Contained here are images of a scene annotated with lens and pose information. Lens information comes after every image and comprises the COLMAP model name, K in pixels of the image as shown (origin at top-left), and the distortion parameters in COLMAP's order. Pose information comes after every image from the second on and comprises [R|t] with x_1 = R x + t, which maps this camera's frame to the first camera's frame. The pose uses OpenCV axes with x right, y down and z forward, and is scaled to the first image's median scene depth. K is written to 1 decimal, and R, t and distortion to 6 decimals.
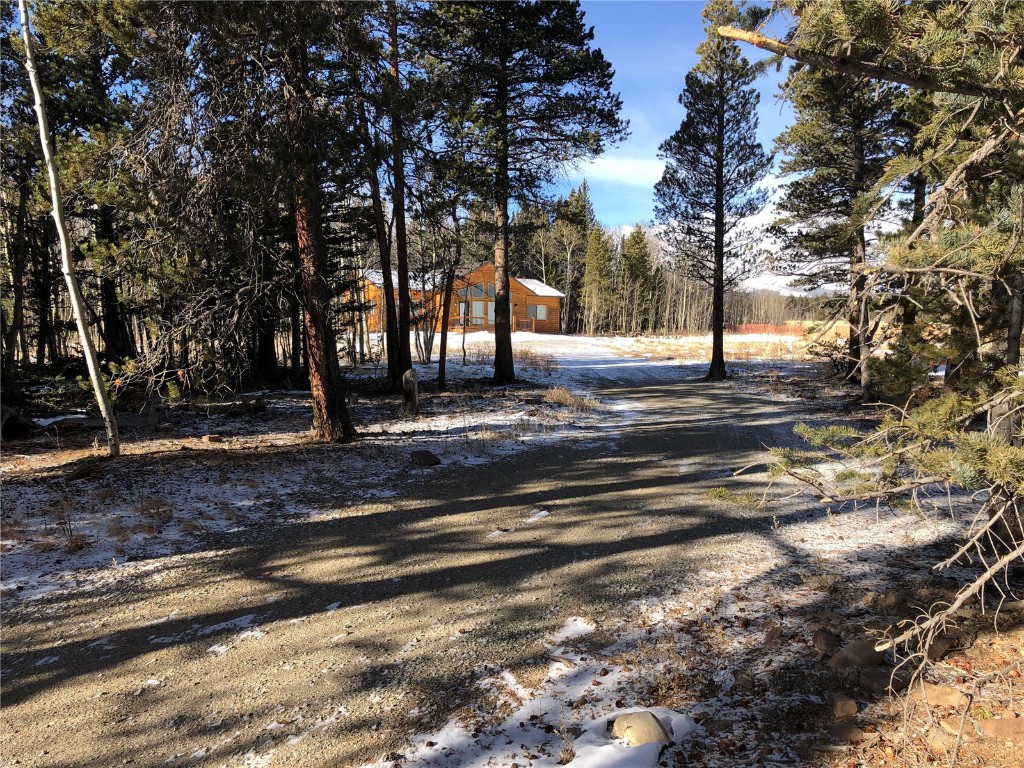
lens RADIAL K [[831.3, 0, 511.7], [0, 831.3, 383.5], [0, 0, 1]] dist [0.008598, -0.001194]
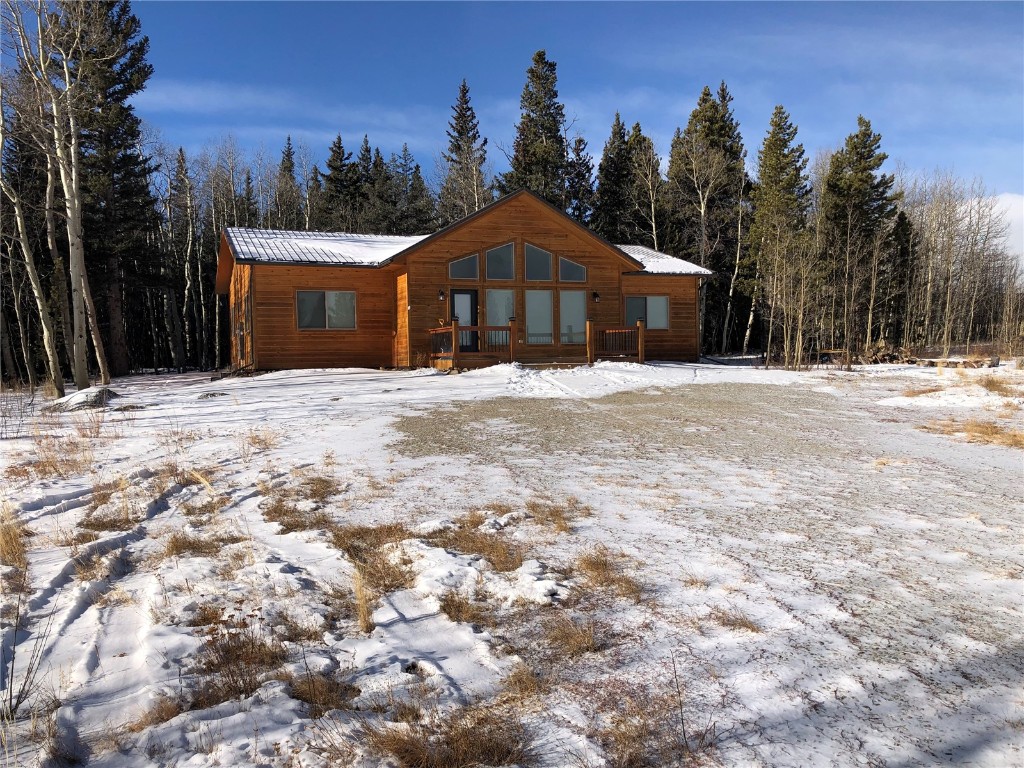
lens RADIAL K [[831.3, 0, 512.9], [0, 831.3, 384.8], [0, 0, 1]] dist [0.008598, -0.001194]
pose [[0.992587, -0.020306, -0.119830, 0.011195], [0.018183, 0.999658, -0.018778, -0.038181], [0.120170, 0.016460, 0.992617, 0.520031]]
